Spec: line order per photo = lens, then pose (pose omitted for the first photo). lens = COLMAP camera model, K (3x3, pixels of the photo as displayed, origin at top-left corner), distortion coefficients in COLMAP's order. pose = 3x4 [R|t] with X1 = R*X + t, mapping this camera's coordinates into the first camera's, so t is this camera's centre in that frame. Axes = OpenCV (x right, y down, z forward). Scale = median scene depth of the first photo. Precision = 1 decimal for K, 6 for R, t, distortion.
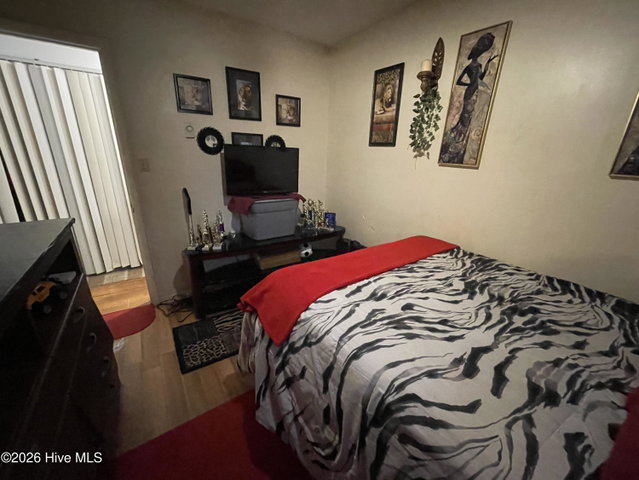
lens RADIAL K [[259.9, 0, 319.5], [0, 259.9, 240.0], [0, 0, 1]] dist [-0.000926, -0.000112]
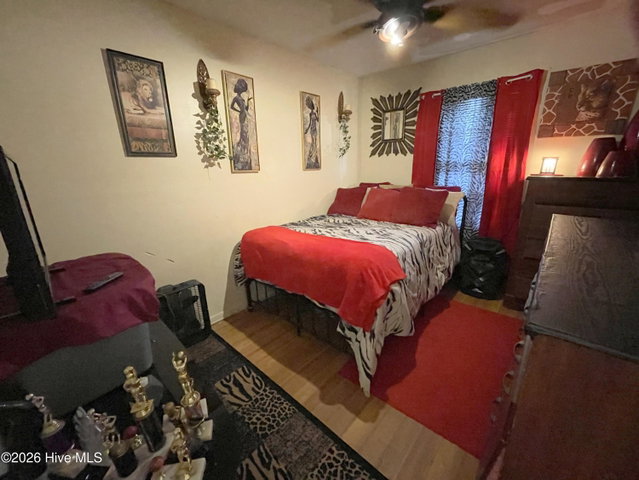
lens RADIAL K [[259.9, 0, 319.5], [0, 259.9, 240.0], [0, 0, 1]] dist [-0.000926, -0.000112]
pose [[-0.228038, -0.293041, 0.928507, -0.864395], [0.326781, 0.875284, 0.356500, -0.326718], [-0.917176, 0.384714, -0.103837, 0.917223]]
